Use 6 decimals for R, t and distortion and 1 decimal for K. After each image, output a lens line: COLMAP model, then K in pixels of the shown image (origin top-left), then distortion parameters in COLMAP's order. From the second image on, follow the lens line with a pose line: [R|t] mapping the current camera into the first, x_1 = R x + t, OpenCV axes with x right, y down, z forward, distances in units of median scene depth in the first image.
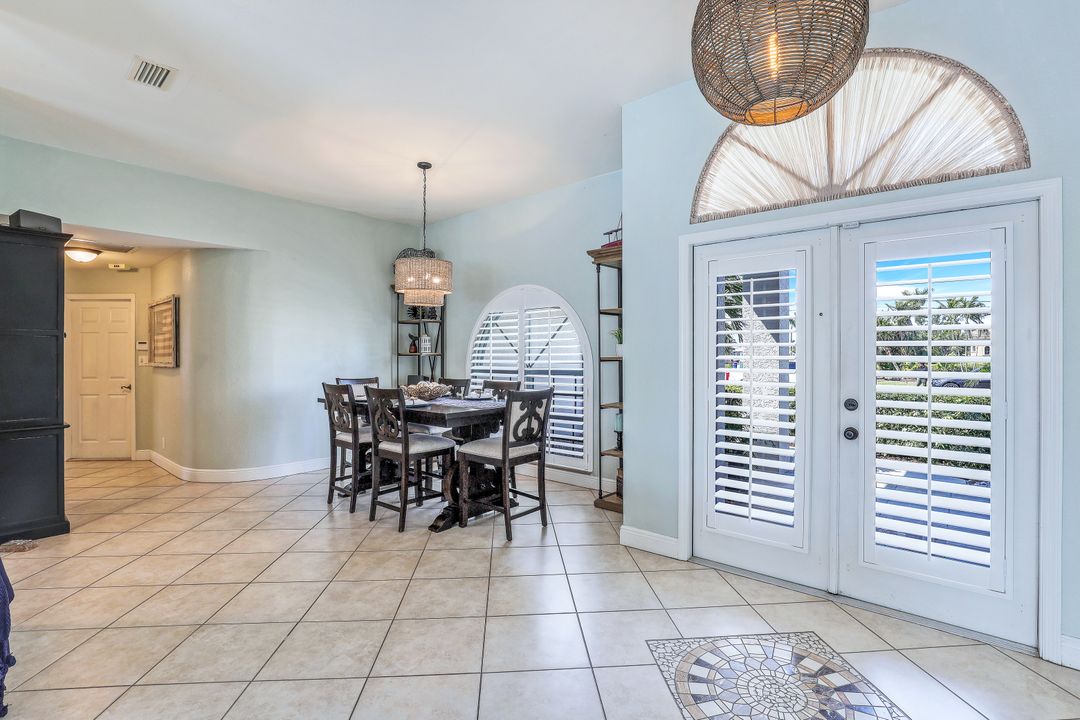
lens RADIAL K [[500.7, 0, 553.0], [0, 500.7, 355.9], [0, 0, 1]] dist [-0.046227, -0.000292]
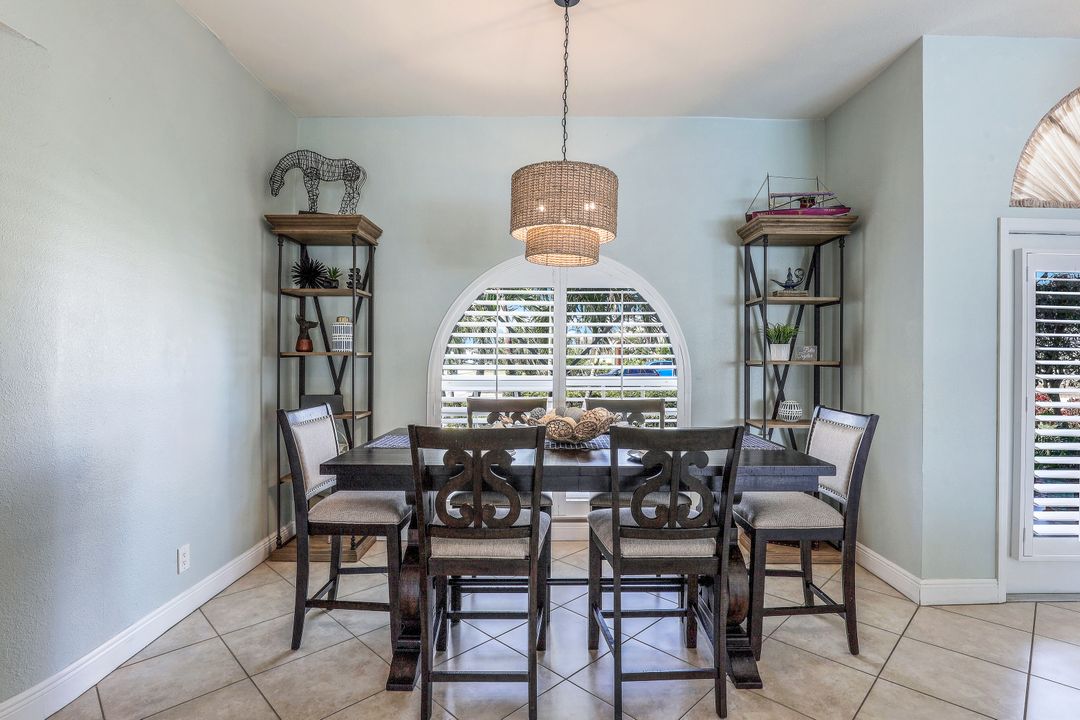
lens RADIAL K [[529.7, 0, 563.7], [0, 529.7, 359.5], [0, 0, 1]] dist [-0.002655, -0.000205]
pose [[0.752286, 0.000378, 0.658836, -0.795139], [-0.003757, 0.999986, 0.003717, -0.002858], [-0.658826, -0.005271, 0.752277, 0.724388]]
